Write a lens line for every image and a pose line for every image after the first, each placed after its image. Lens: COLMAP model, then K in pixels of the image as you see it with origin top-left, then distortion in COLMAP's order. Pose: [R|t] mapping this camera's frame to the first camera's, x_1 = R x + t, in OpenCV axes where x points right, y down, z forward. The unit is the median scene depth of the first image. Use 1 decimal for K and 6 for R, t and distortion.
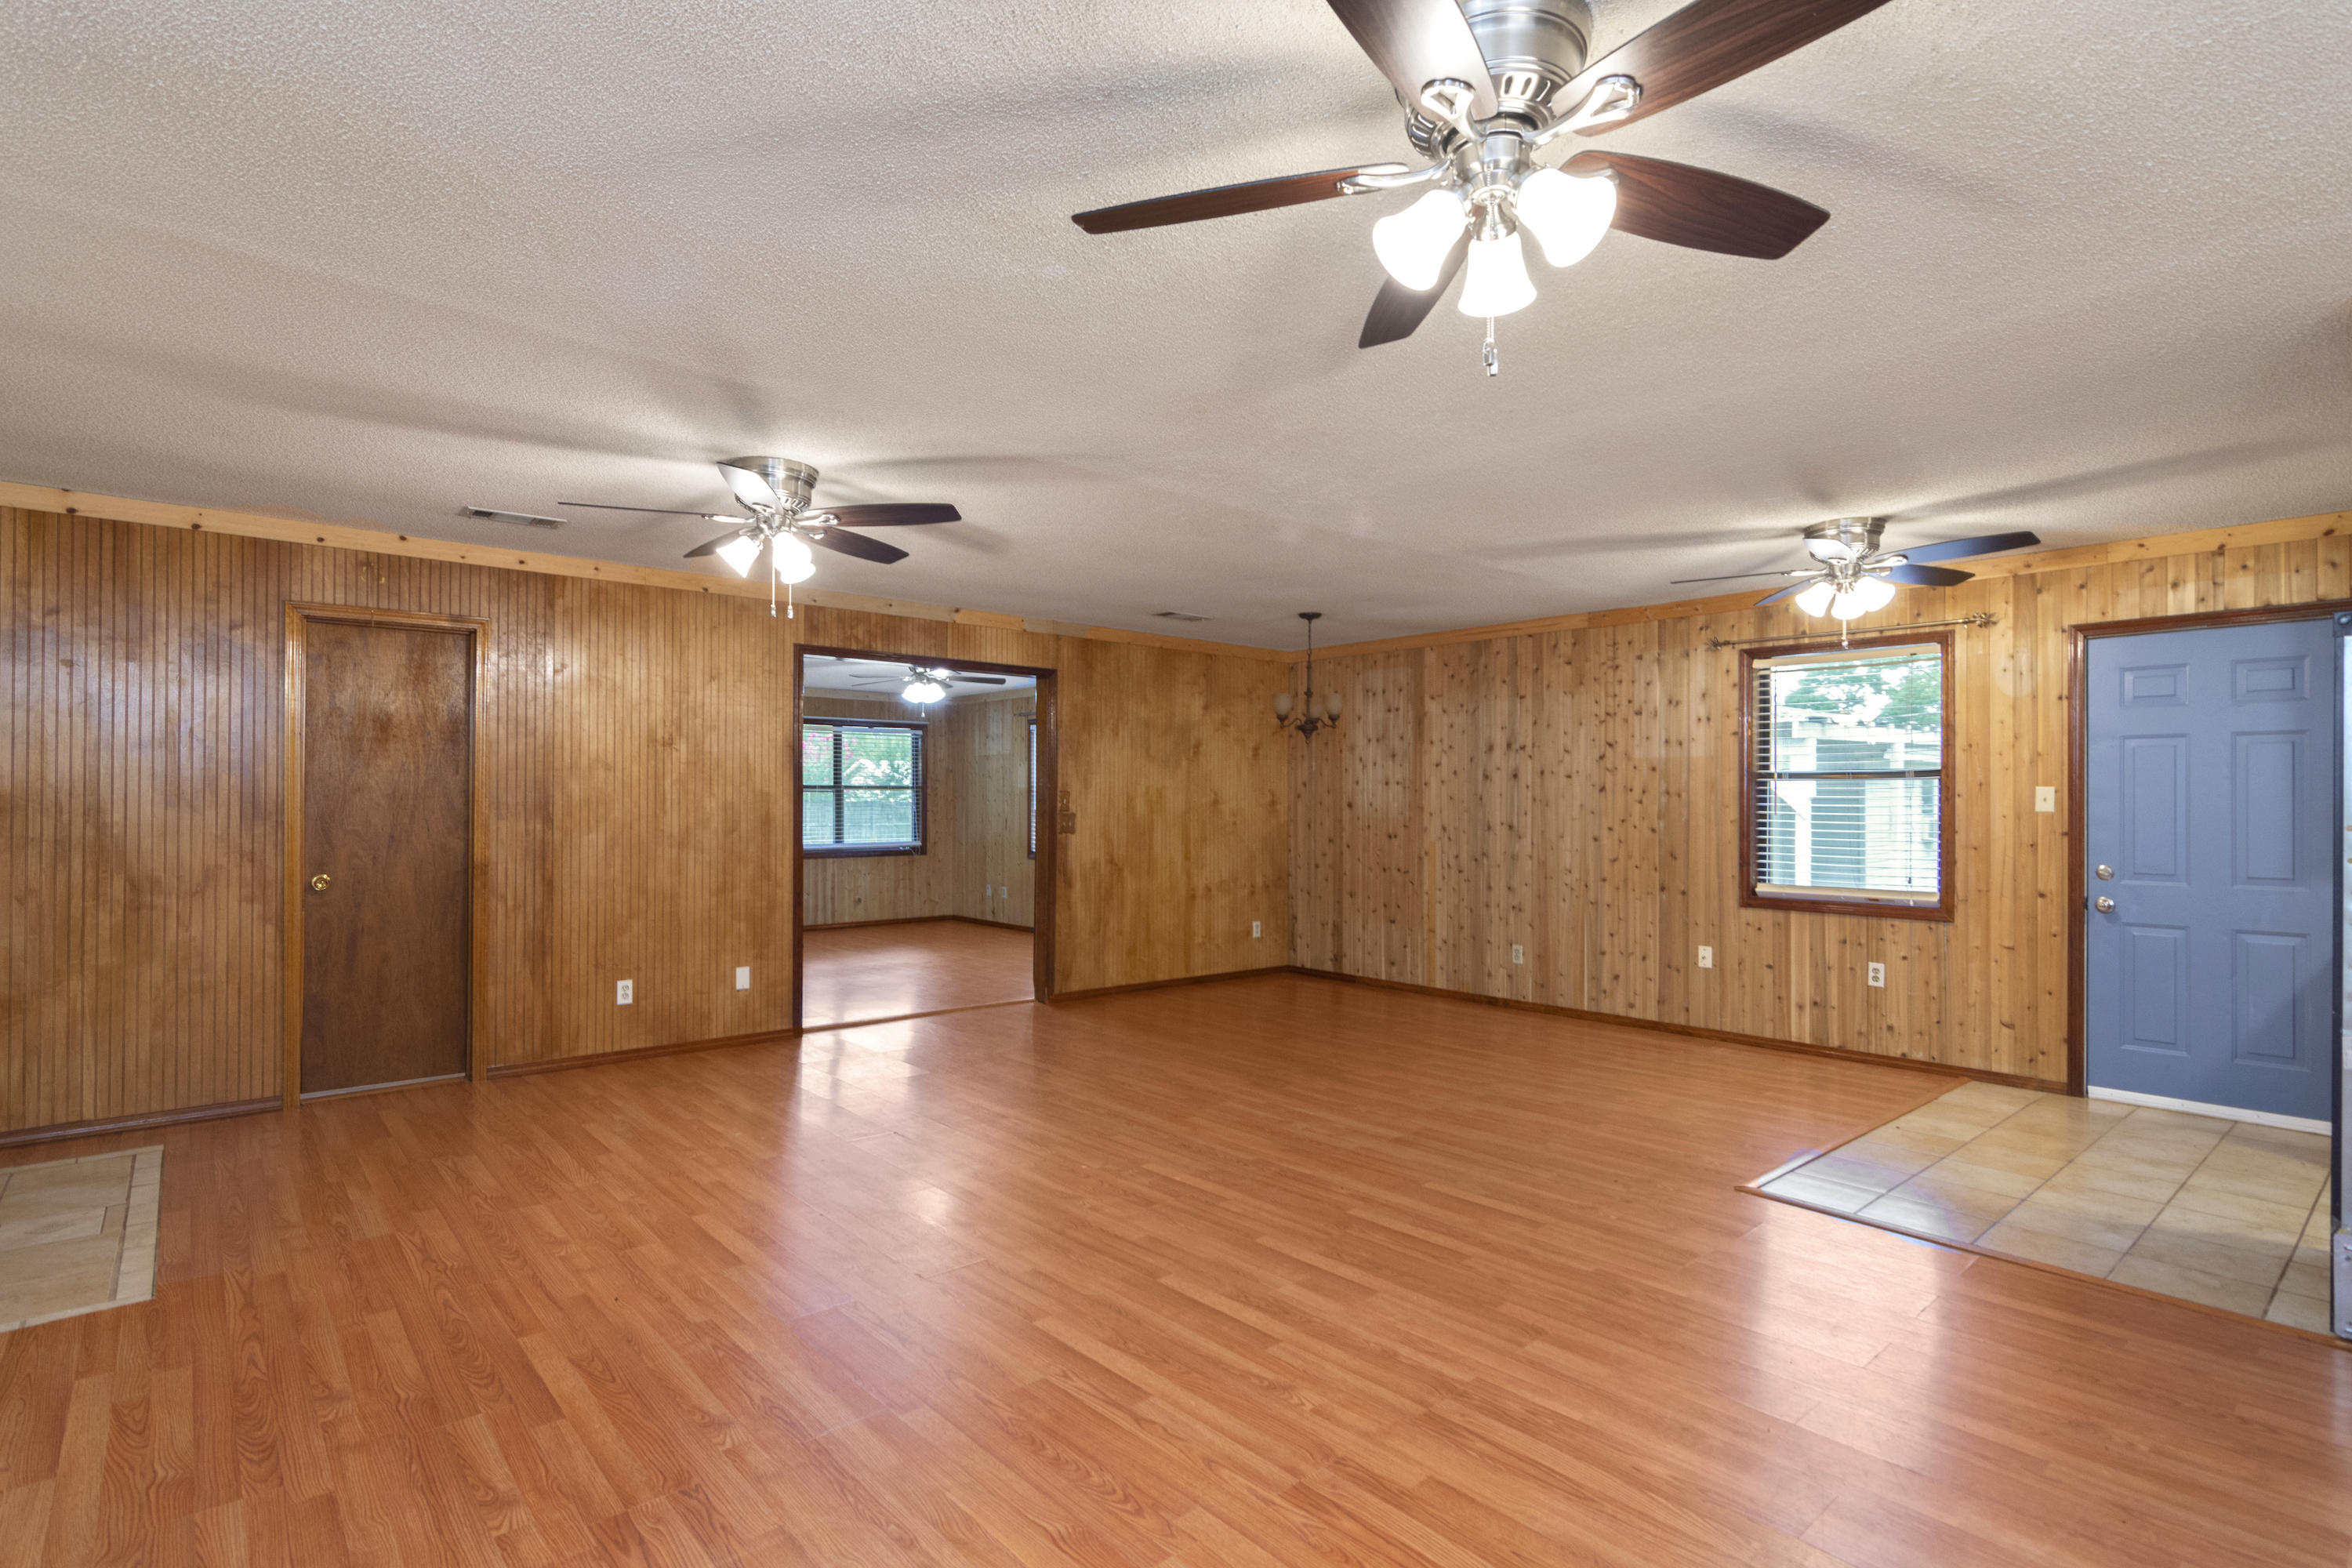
lens RADIAL K [[1142.8, 0, 1172.9], [0, 1142.8, 792.5], [0, 0, 1]] dist [-0.002638, -0.000746]
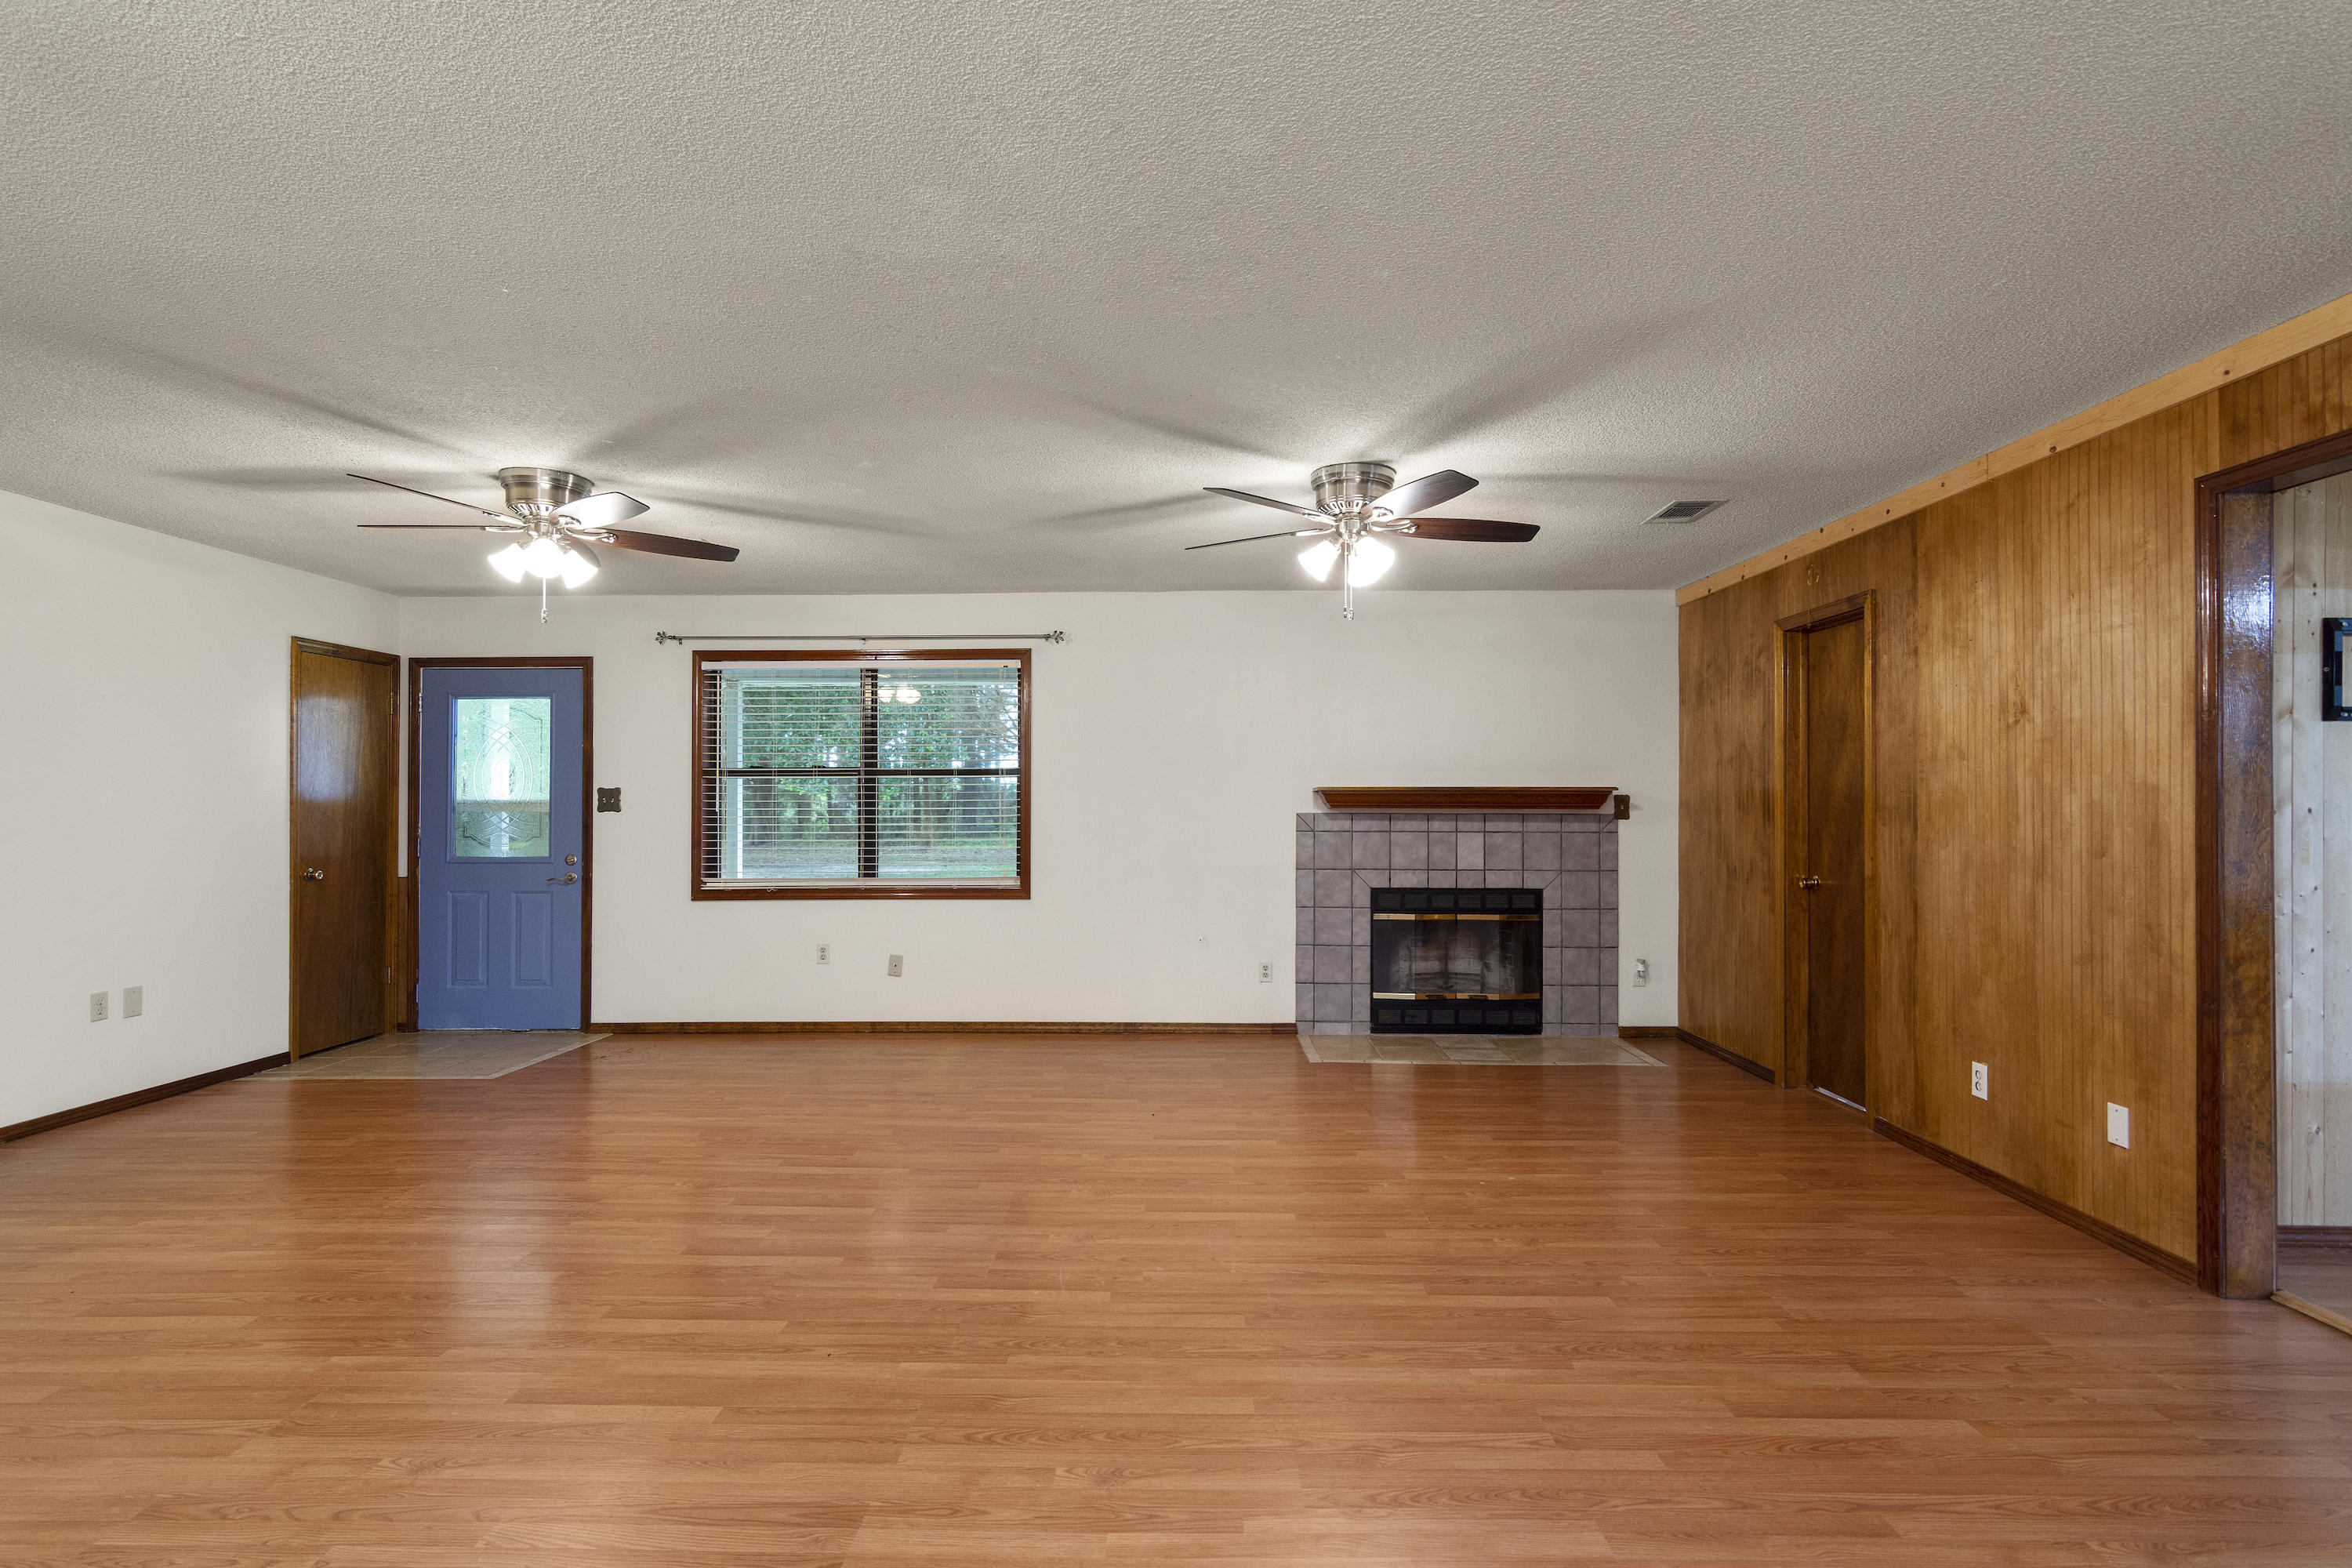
lens RADIAL K [[1142.8, 0, 1173.9], [0, 1142.8, 785.0], [0, 0, 1]] dist [-0.002638, -0.000746]
pose [[-0.674261, -0.017161, -0.738294, 0.368485], [0.003749, 0.999638, -0.026659, 0.014123], [0.738484, -0.020743, -0.673952, 1.143507]]
